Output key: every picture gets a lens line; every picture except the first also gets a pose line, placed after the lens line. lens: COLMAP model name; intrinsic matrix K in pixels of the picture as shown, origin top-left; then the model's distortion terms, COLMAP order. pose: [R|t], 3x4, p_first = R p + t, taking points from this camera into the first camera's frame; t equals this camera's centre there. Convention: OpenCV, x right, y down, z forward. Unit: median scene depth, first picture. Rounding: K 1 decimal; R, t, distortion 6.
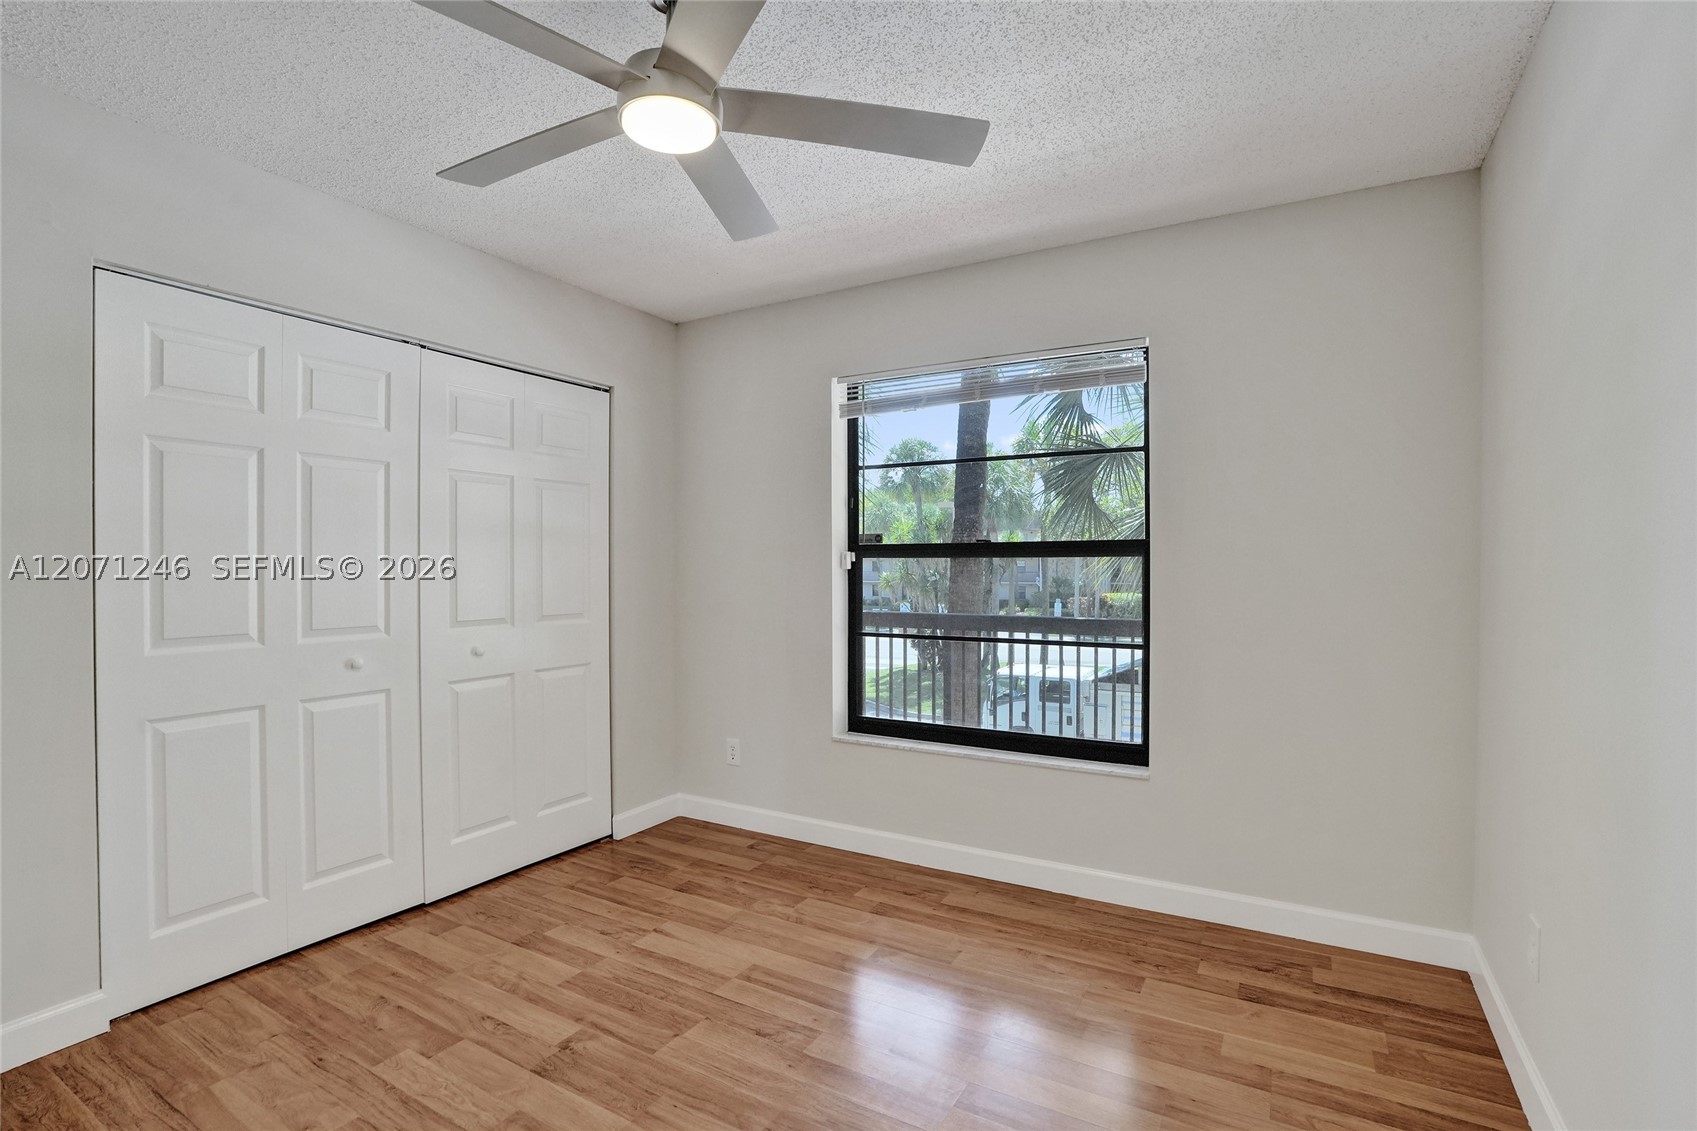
lens RADIAL K [[794.9, 0, 840.1], [0, 794.9, 568.0], [0, 0, 1]] dist [-0.067105, 0.028871]
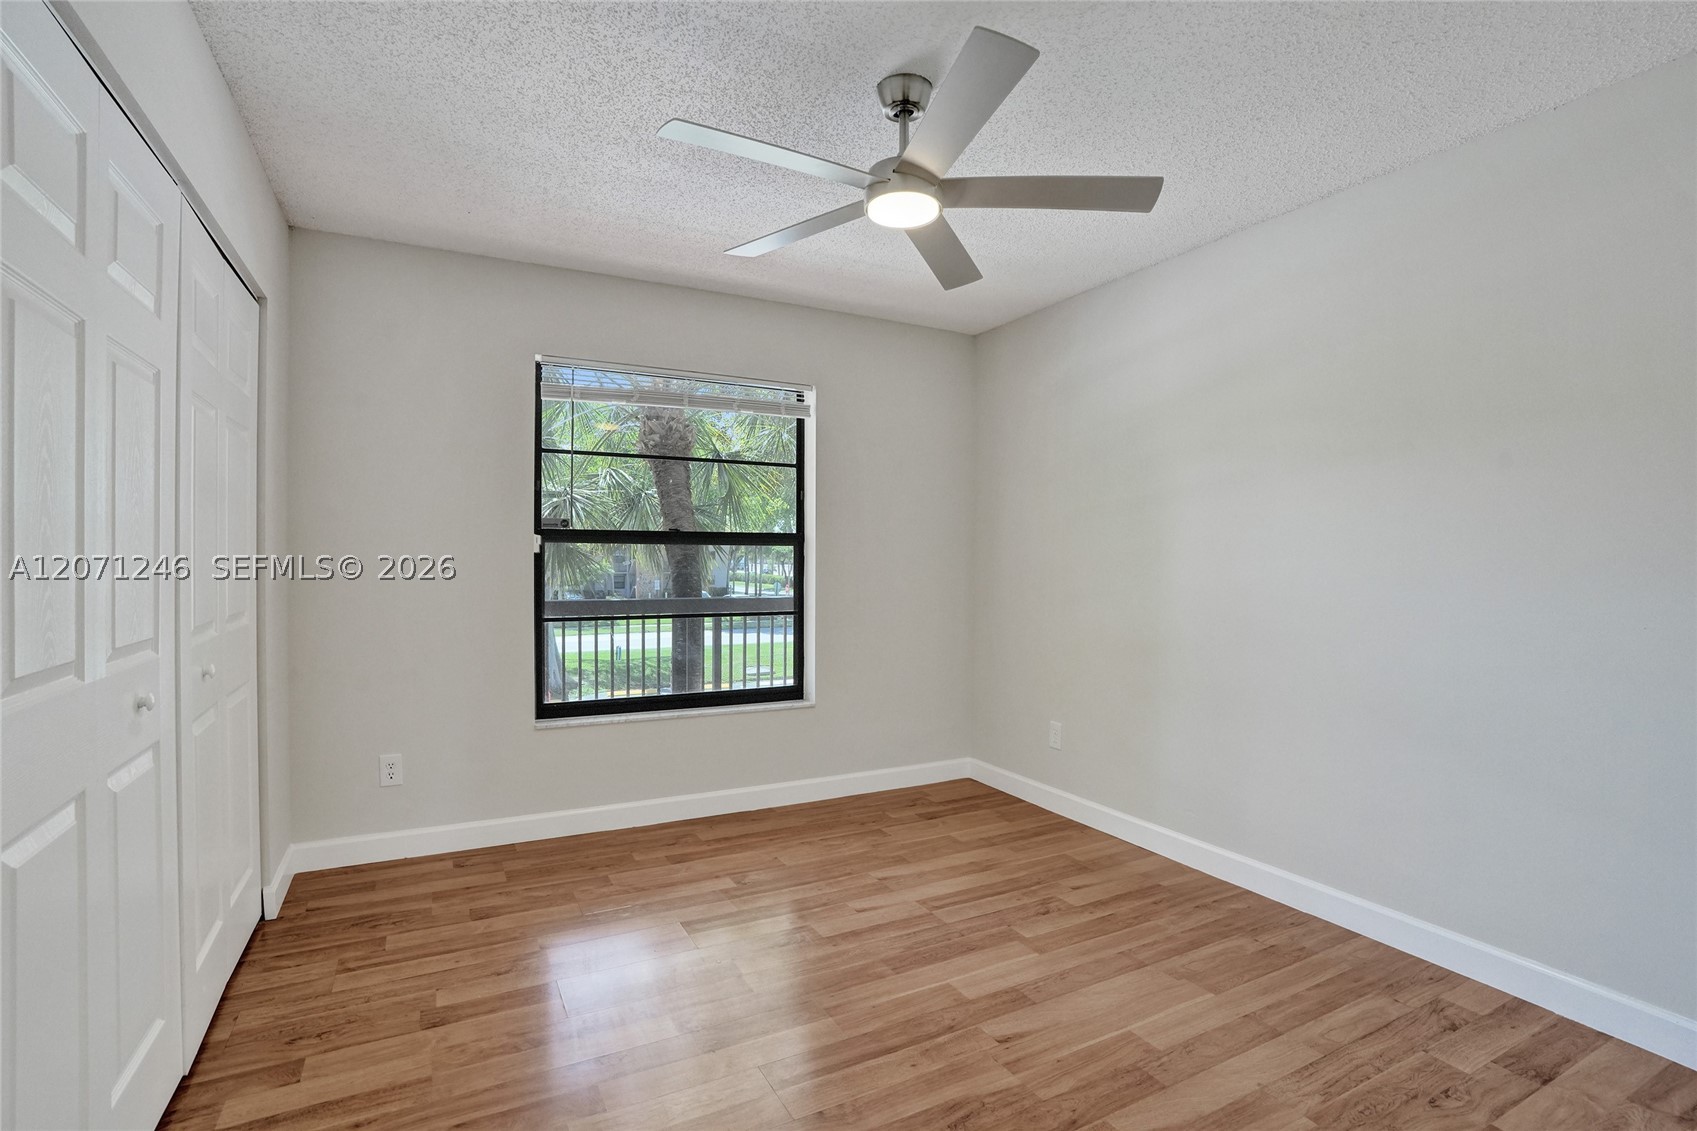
lens RADIAL K [[794.9, 0, 840.1], [0, 794.9, 568.0], [0, 0, 1]] dist [-0.067105, 0.028871]
pose [[0.528553, -0.004342, 0.848889, -0.781897], [-0.006426, 0.999938, 0.009115, 0.010809], [-0.848876, -0.010273, 0.528492, 0.223775]]
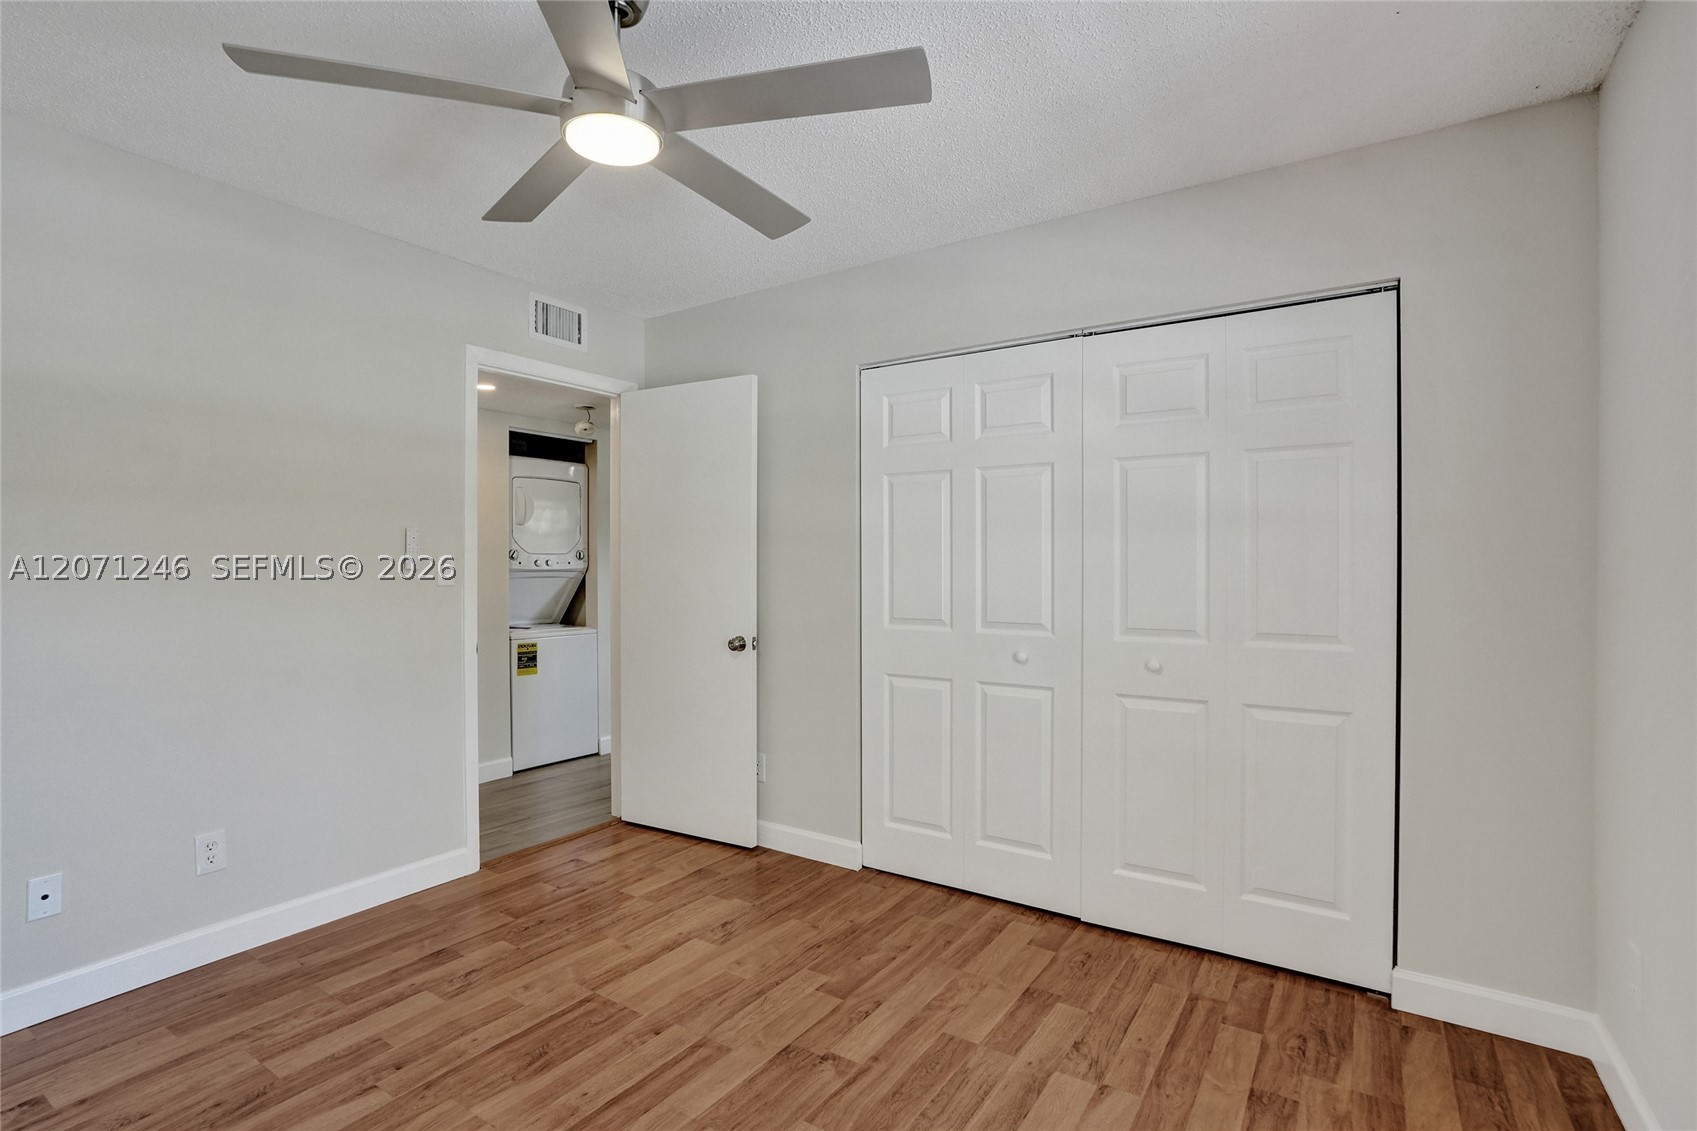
lens RADIAL K [[804.2, 0, 854.6], [0, 804.2, 570.2], [0, 0, 1]] dist [-0.054720, 0.029751]
pose [[-0.052311, 0.007351, -0.998604, 0.454175], [-0.001416, 0.999971, 0.007435, -0.004277], [0.998630, 0.001803, -0.052299, 0.775266]]
